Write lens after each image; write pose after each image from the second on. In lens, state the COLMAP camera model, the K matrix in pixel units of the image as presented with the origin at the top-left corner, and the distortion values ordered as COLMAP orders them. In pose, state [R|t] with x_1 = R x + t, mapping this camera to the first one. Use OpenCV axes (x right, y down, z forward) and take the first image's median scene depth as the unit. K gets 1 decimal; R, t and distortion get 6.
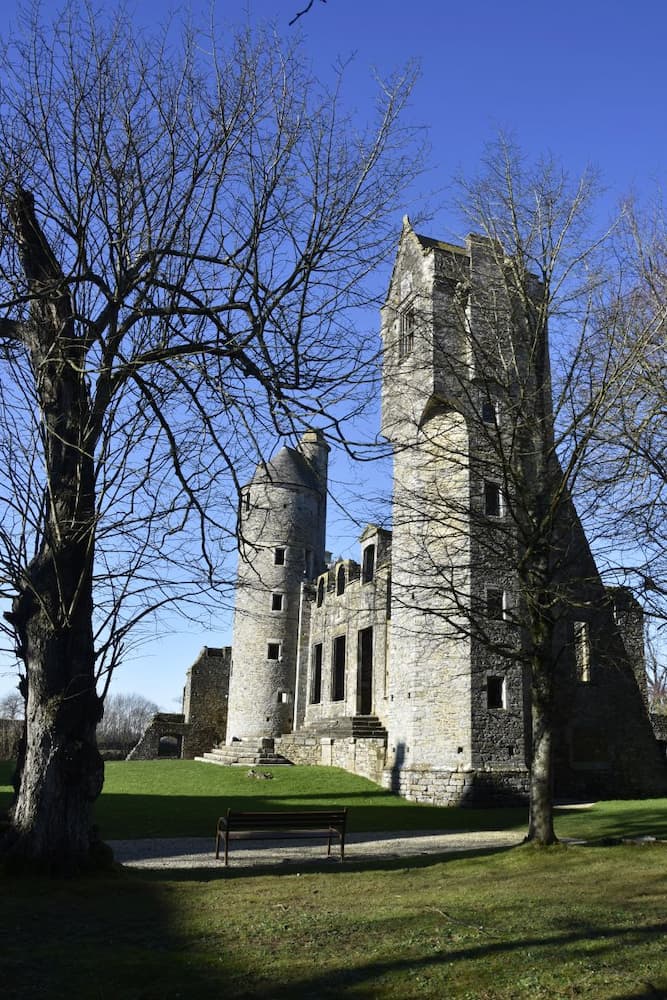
lens RADIAL K [[741.4, 0, 333.5], [0, 741.4, 500.0], [0, 0, 1]] dist [-0.163009, 0.110847]
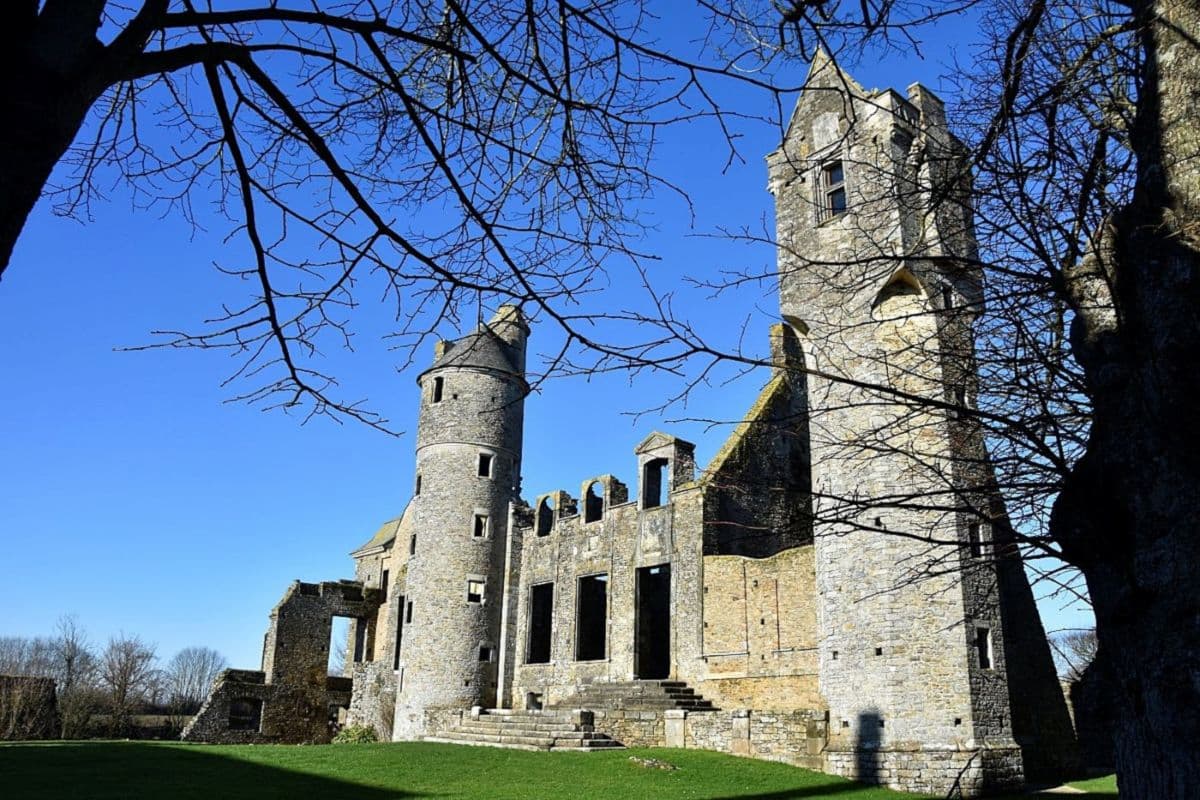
lens RADIAL K [[889.7, 0, 600.0], [0, 889.7, 400.0], [0, 0, 1]] dist [-0.163009, 0.110847]
pose [[0.953574, 0.100898, 0.283752, -0.303440], [-0.094365, 0.994863, -0.036637, 0.043766], [-0.285991, 0.008160, 0.958197, 0.141921]]
